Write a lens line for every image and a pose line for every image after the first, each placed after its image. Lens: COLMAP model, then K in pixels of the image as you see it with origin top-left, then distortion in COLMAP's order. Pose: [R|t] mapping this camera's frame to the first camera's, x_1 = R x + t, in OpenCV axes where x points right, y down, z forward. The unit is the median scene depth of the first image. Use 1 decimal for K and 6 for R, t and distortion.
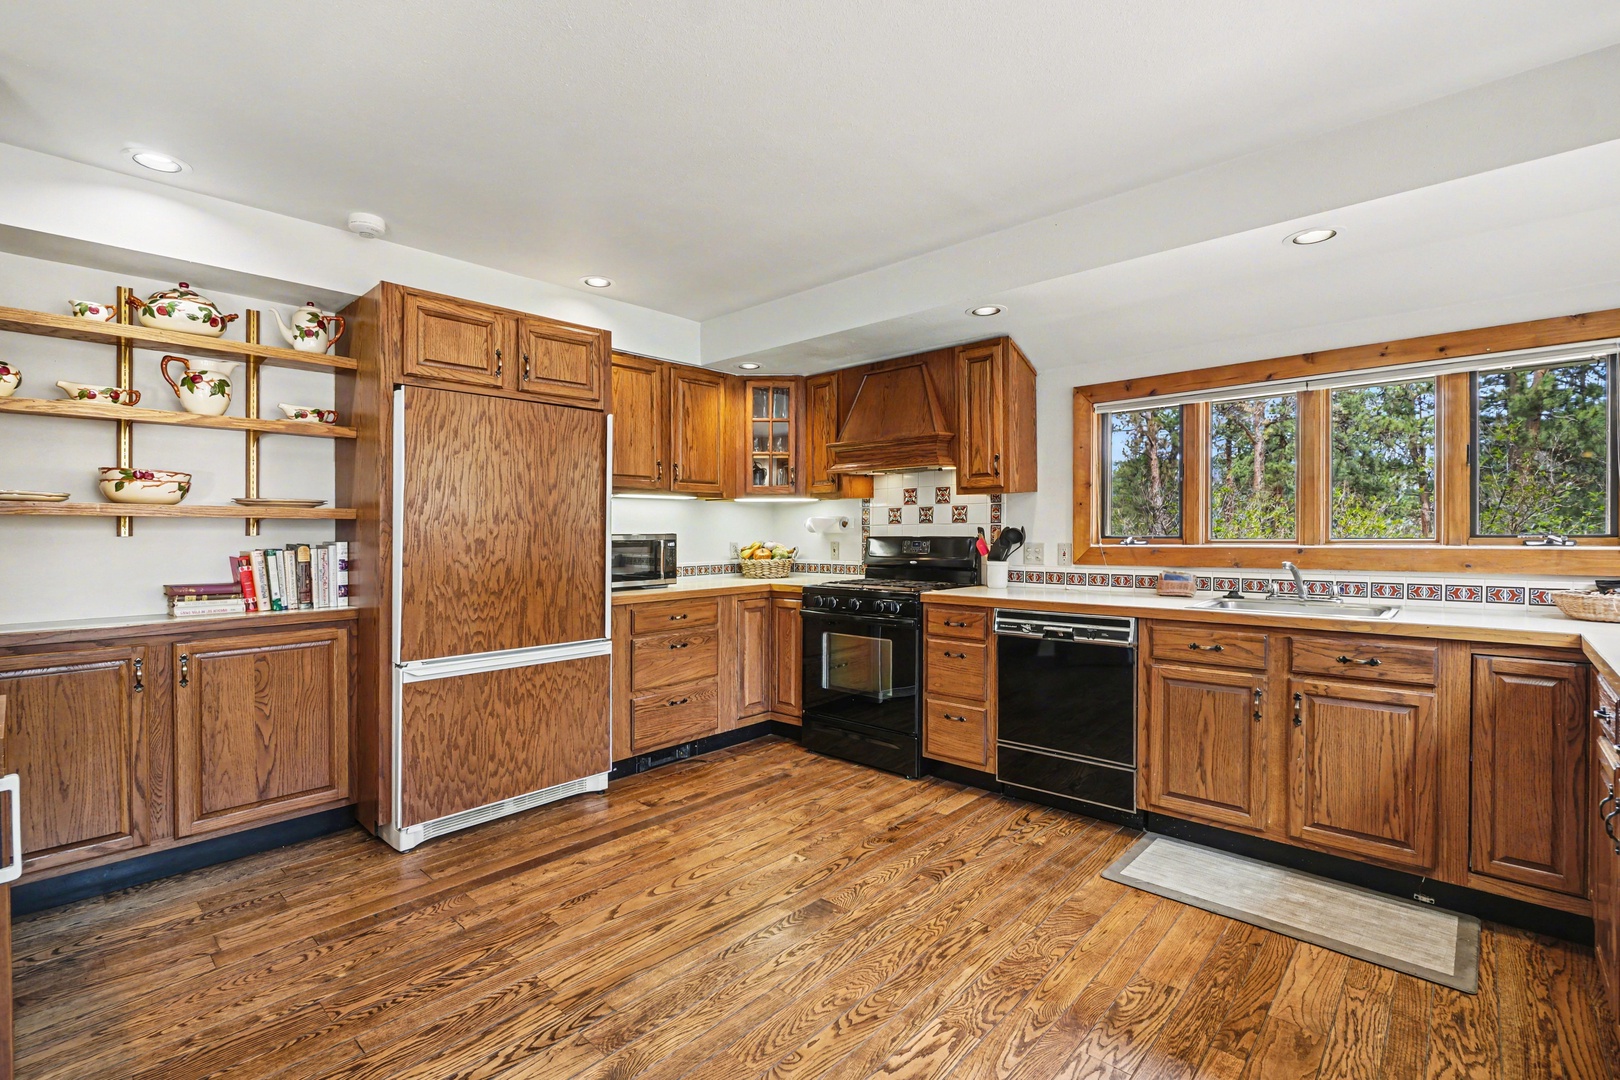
lens RADIAL K [[724.2, 0, 804.0], [0, 724.2, 536.3], [0, 0, 1]] dist [-0.006008, -0.000131]
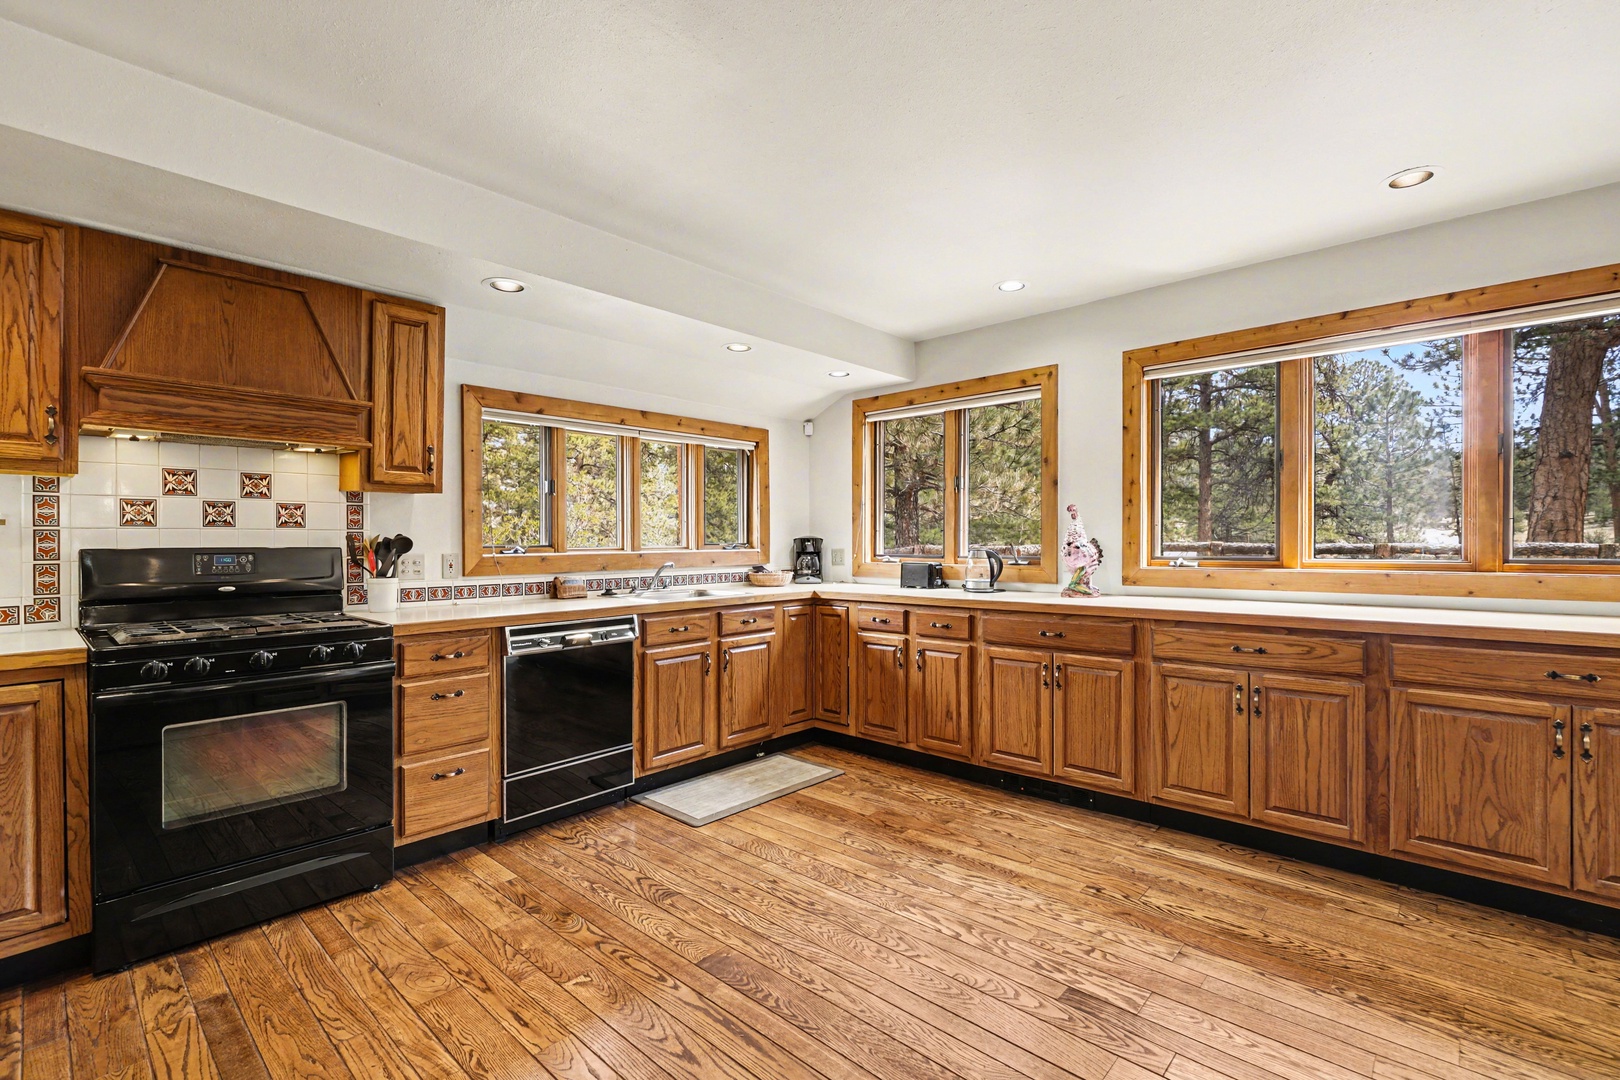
lens RADIAL K [[724.2, 0, 801.2], [0, 724.2, 549.6], [0, 0, 1]] dist [-0.006008, -0.000131]
pose [[0.001044, -0.006035, 0.999981, -0.595363], [0.009176, 0.999940, 0.006025, 0.003591], [-0.999957, 0.009170, 0.001100, 0.621801]]
